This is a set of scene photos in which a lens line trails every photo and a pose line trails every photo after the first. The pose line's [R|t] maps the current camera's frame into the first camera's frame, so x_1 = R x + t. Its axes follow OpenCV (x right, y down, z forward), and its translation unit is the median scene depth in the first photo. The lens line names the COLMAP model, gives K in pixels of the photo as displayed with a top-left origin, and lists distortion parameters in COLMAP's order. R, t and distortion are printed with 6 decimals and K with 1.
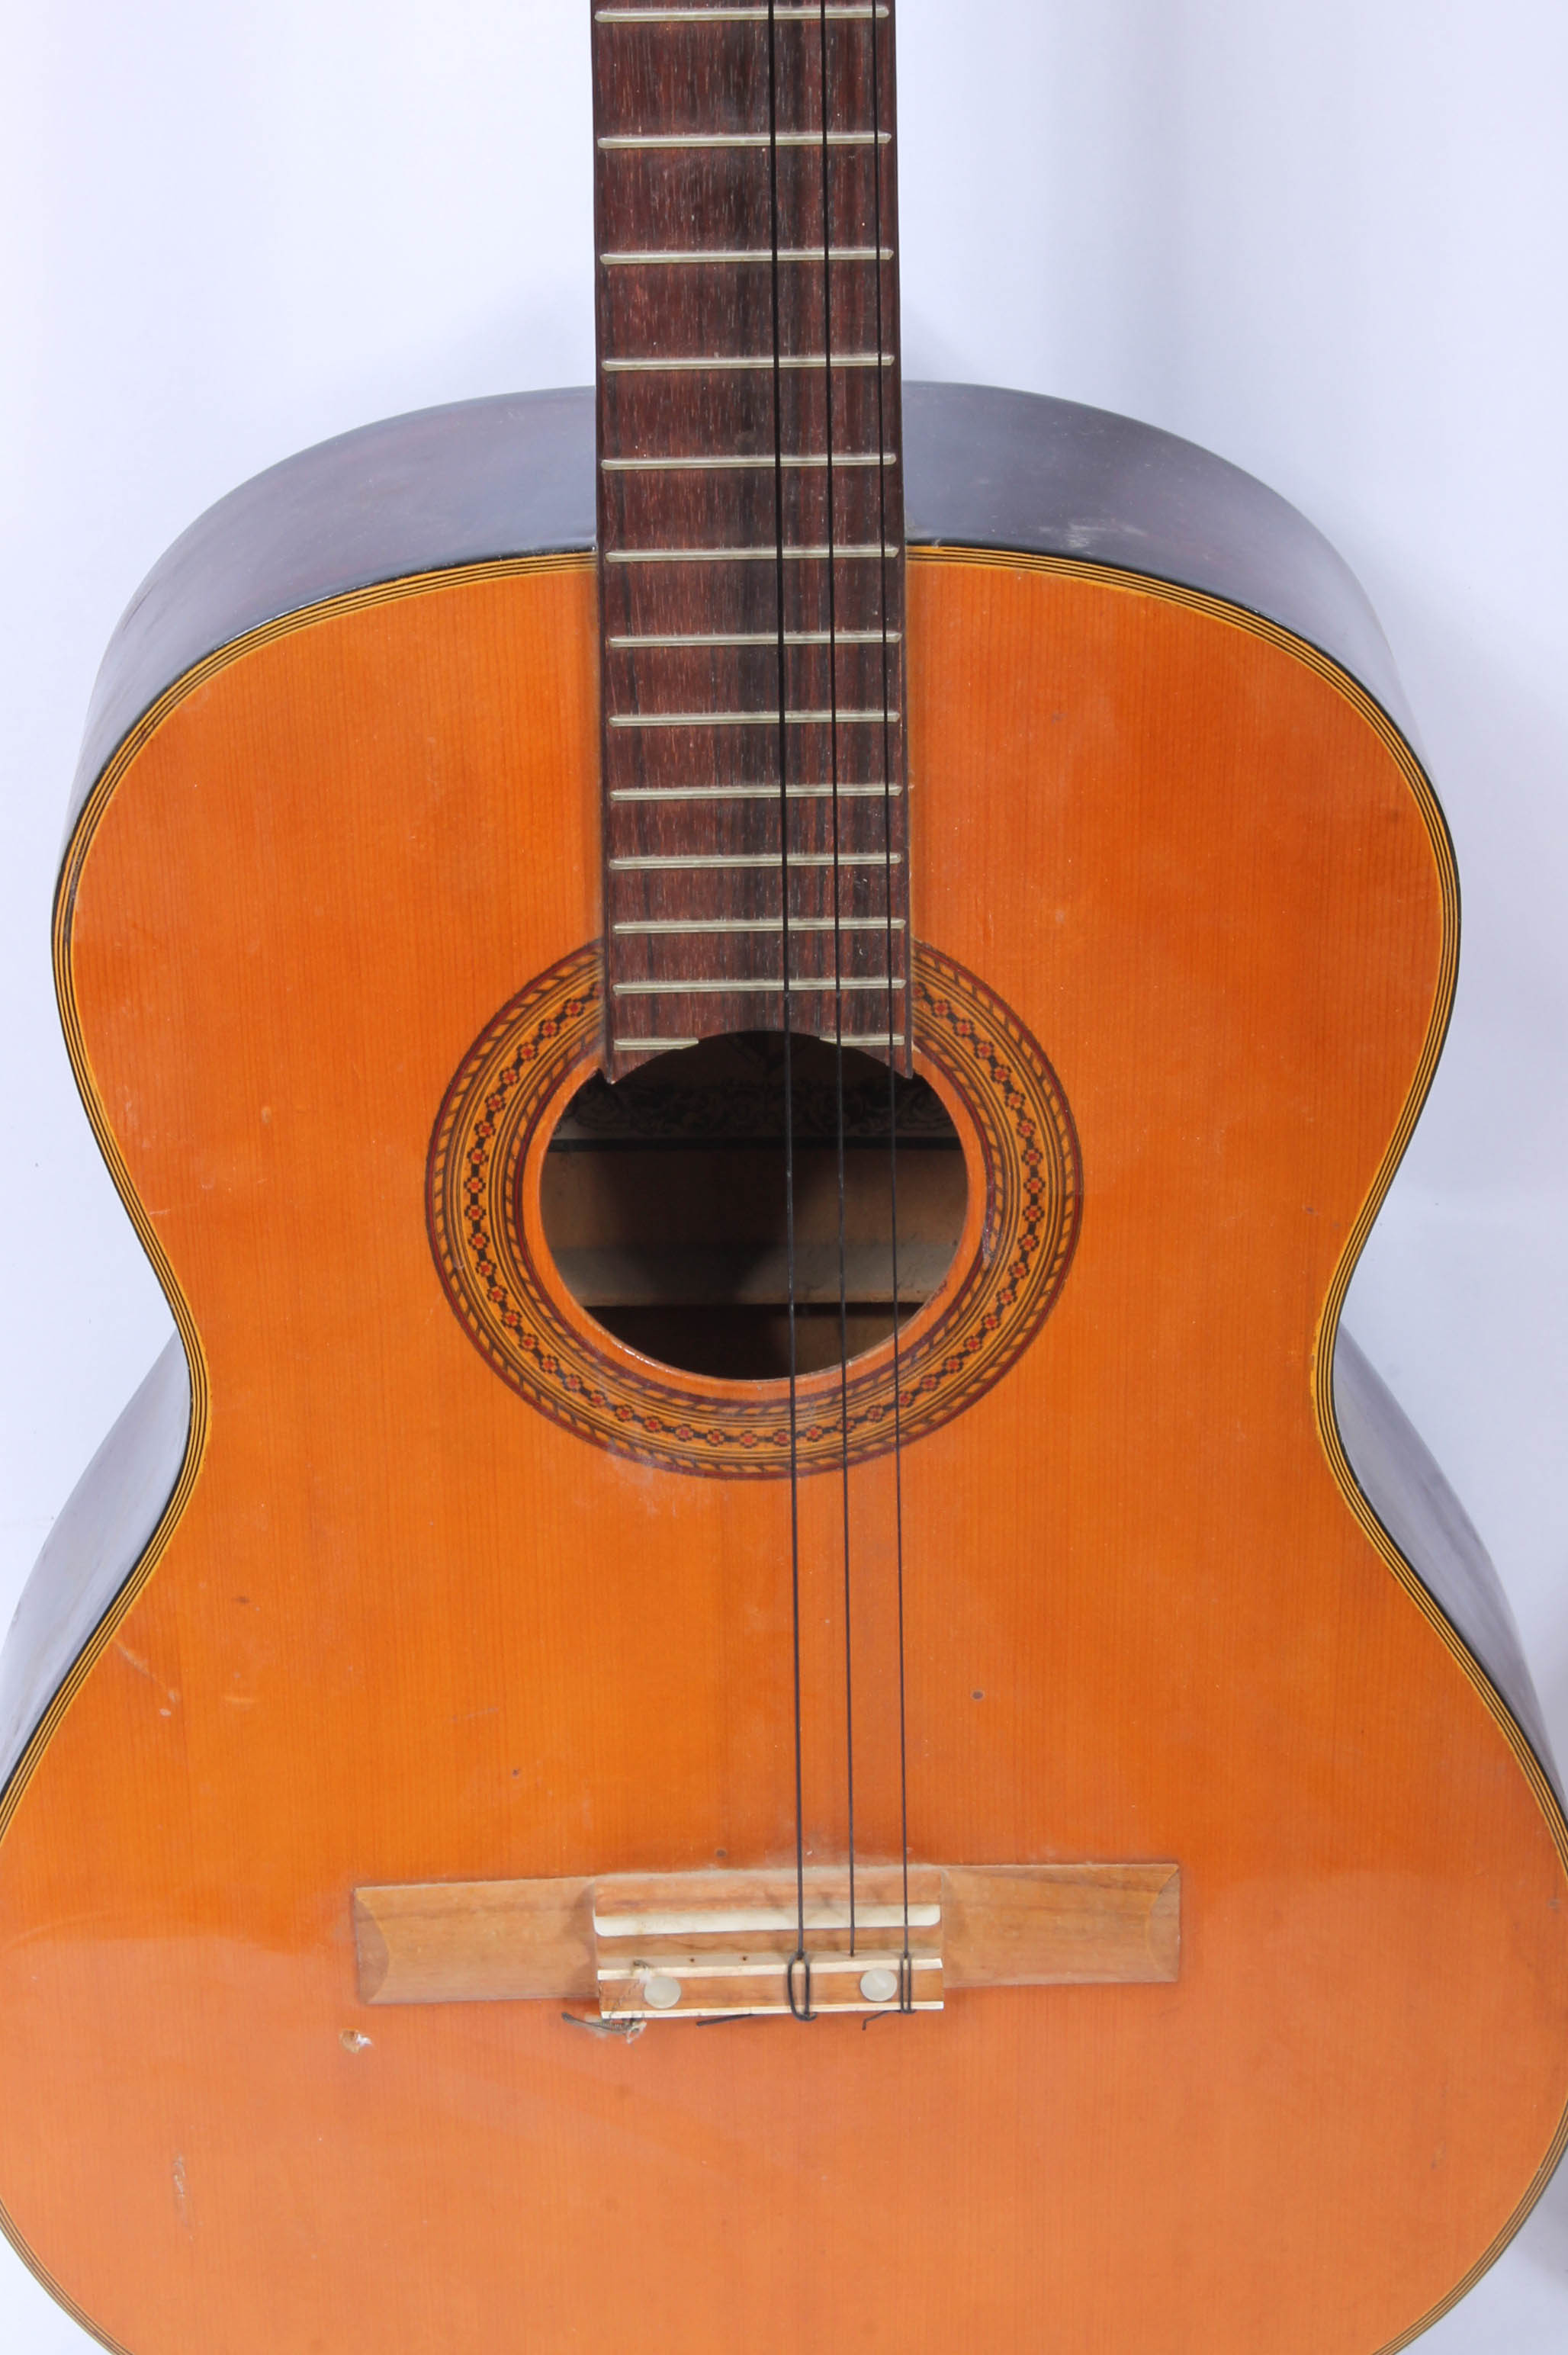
lens RADIAL K [[5622.9, 0, 765.6], [0, 5622.9, 1150.2], [0, 0, 1]] dist [0.090946, 0.000000]
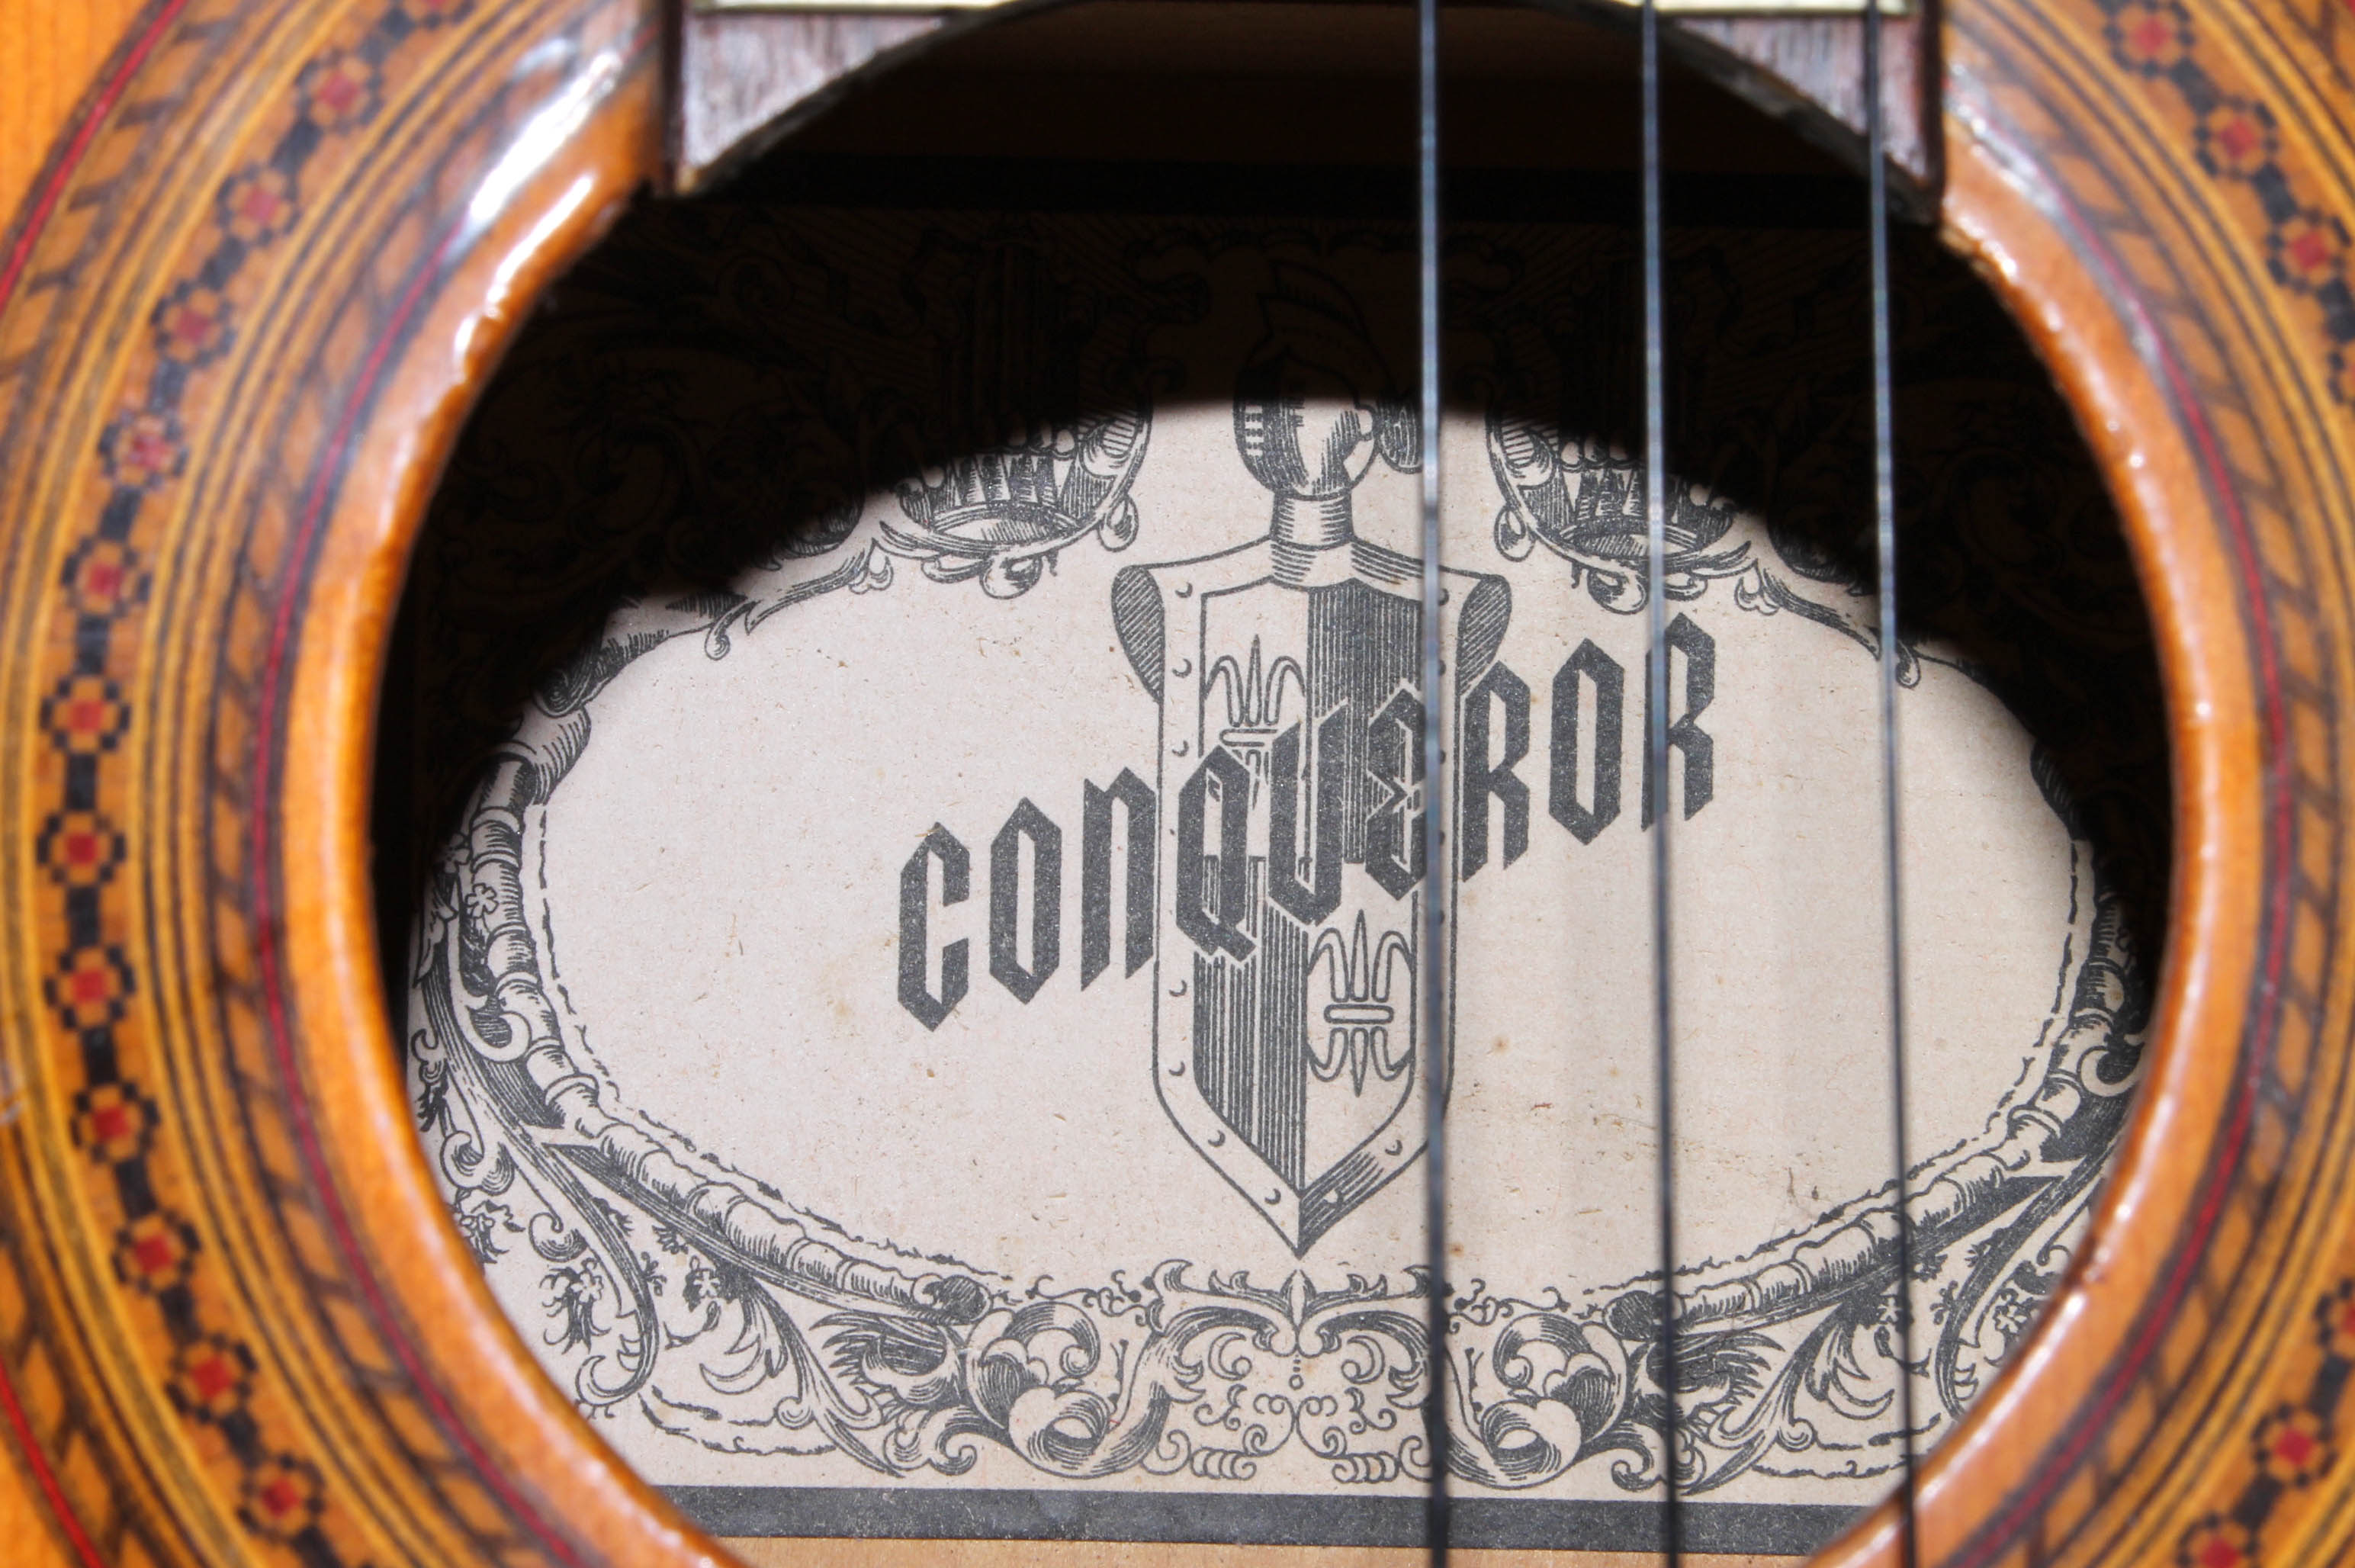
lens RADIAL K [[5622.9, 0, 1197.6], [0, 5622.9, 776.7], [0, 0, 1]] dist [0.090946, 0.000000]
pose [[0.999905, 0.011638, -0.007418, -0.003476], [-0.013801, 0.844165, -0.535906, 0.133888], [0.000025, 0.535958, 0.844245, 0.800663]]
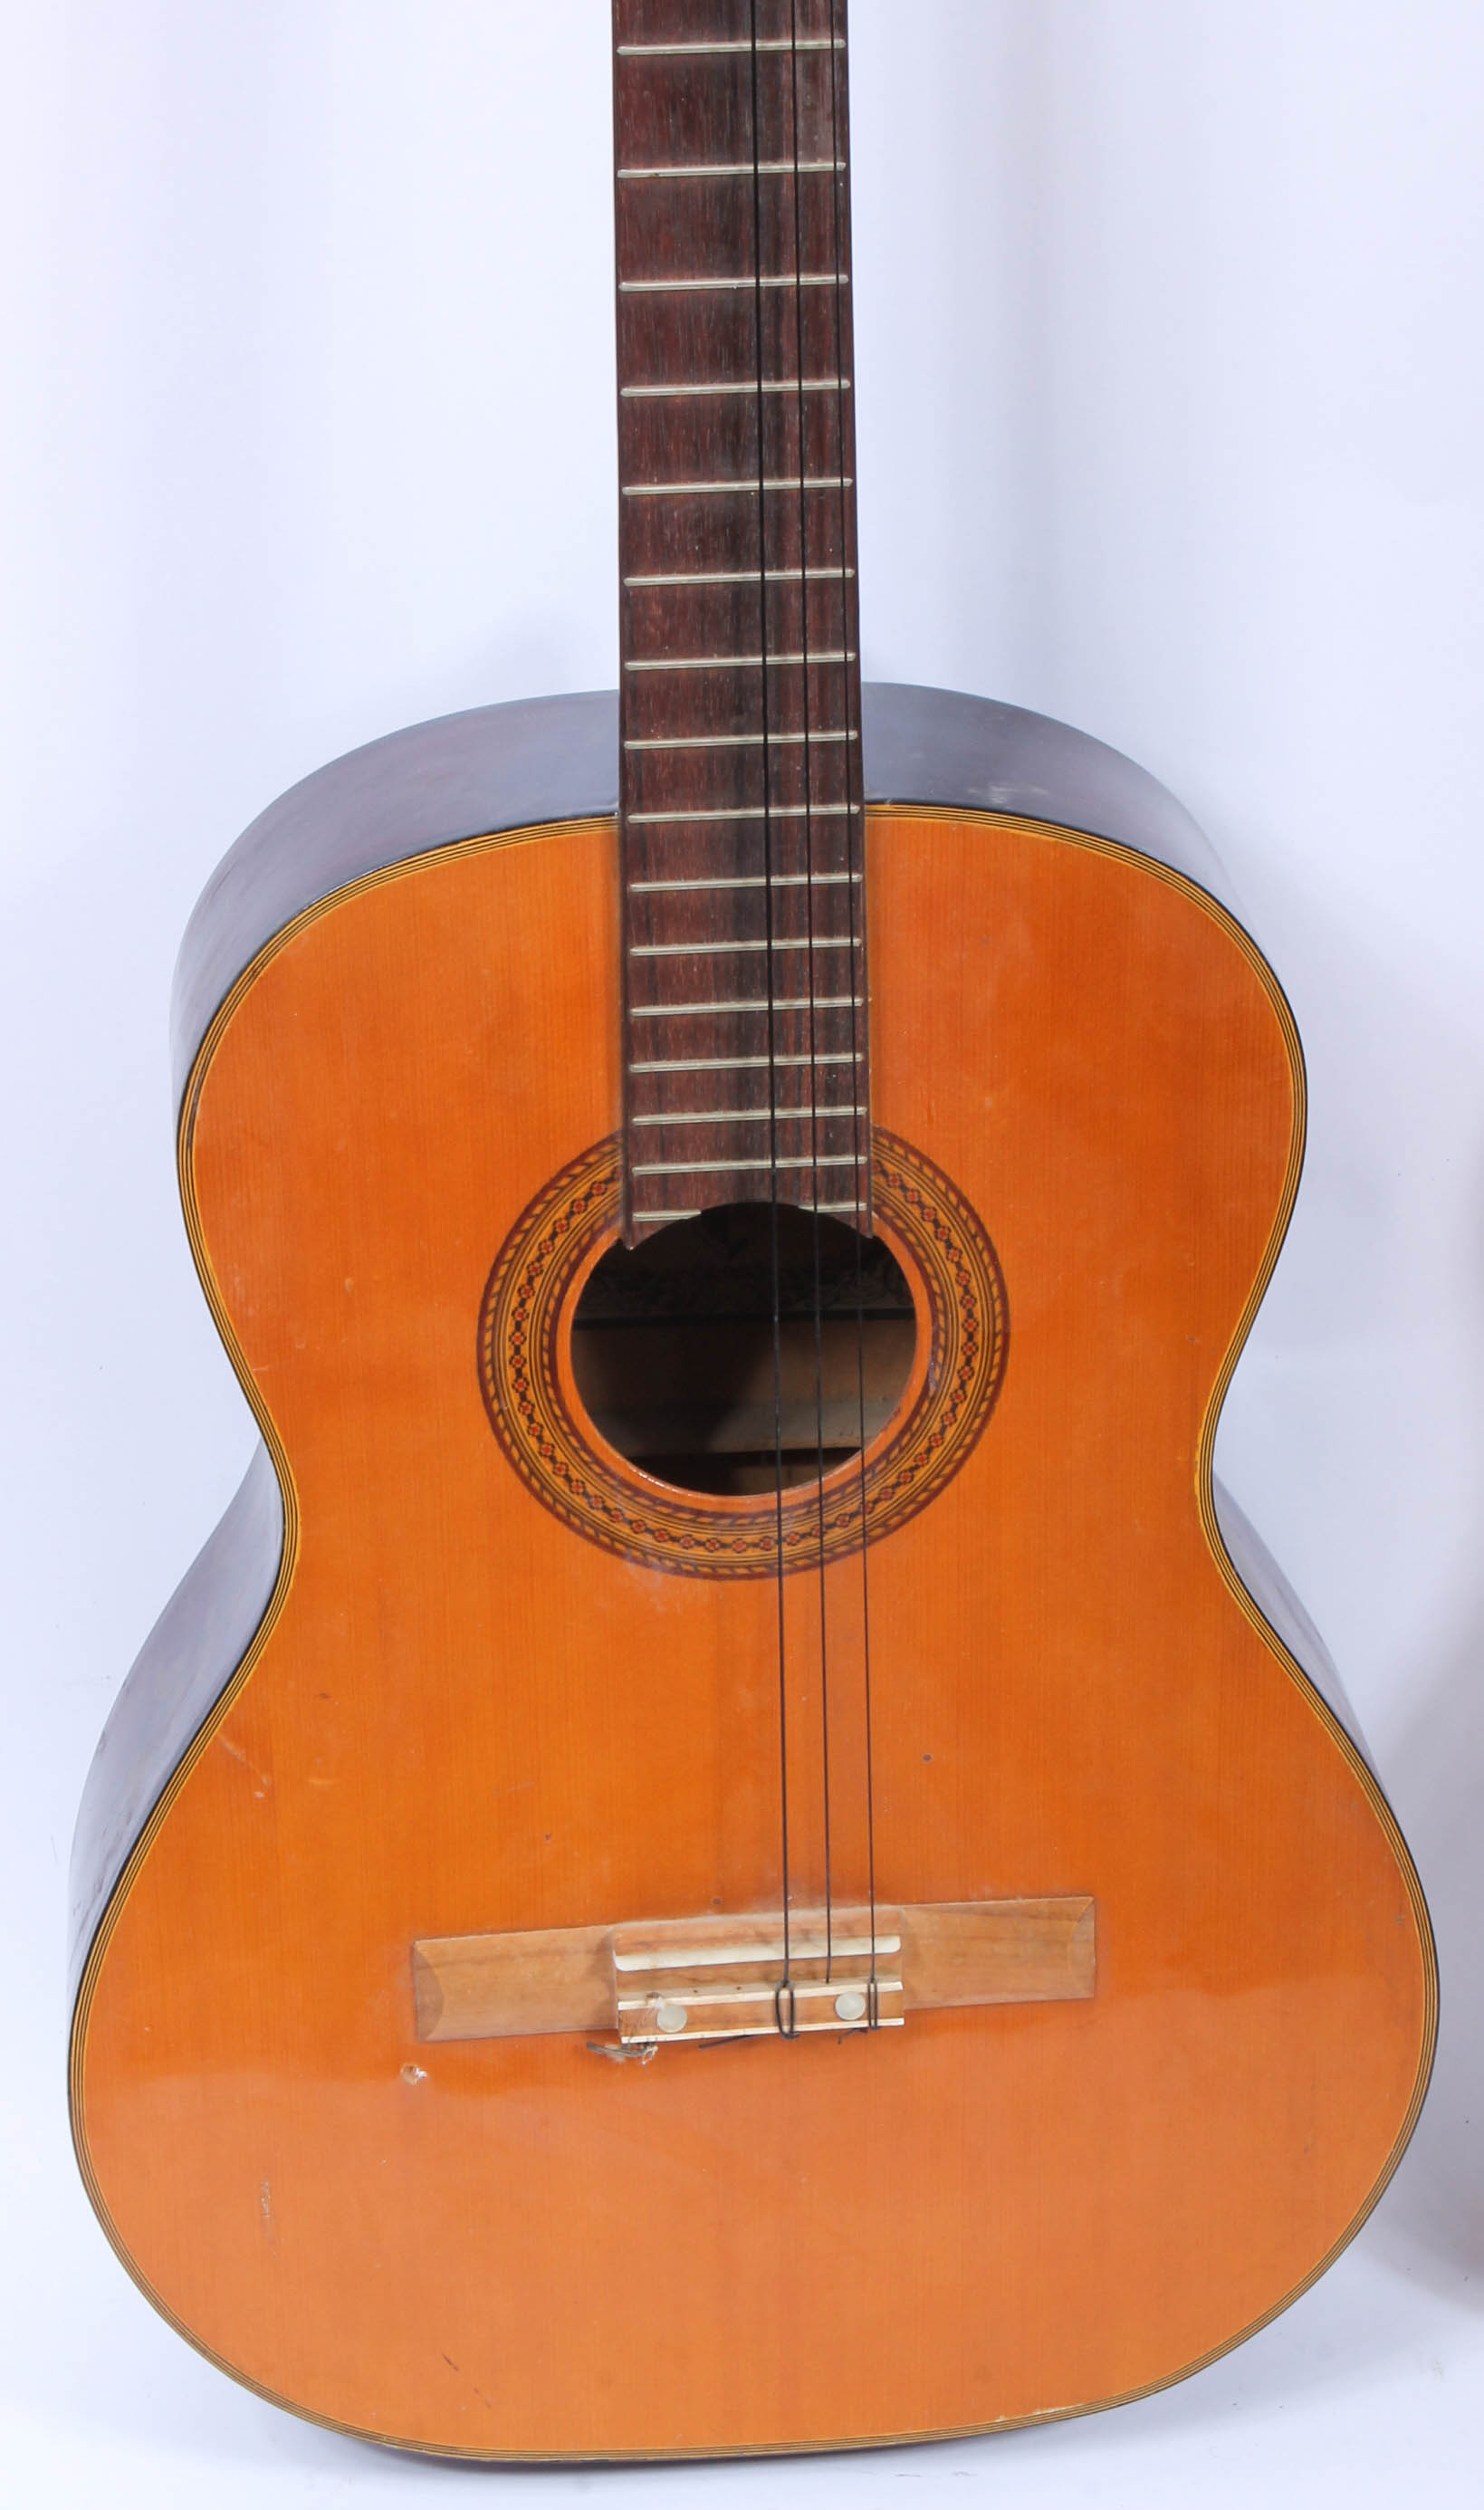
lens RADIAL K [[5852.3, 0, 750.2], [0, 5852.3, 1265.6], [0, 0, 1]] dist [0.068694, 0.000000]
pose [[0.997432, -0.030457, 0.064828, -0.083308], [0.034232, 0.997734, -0.057929, 0.065997], [-0.062917, 0.059999, 0.996214, -0.277058]]
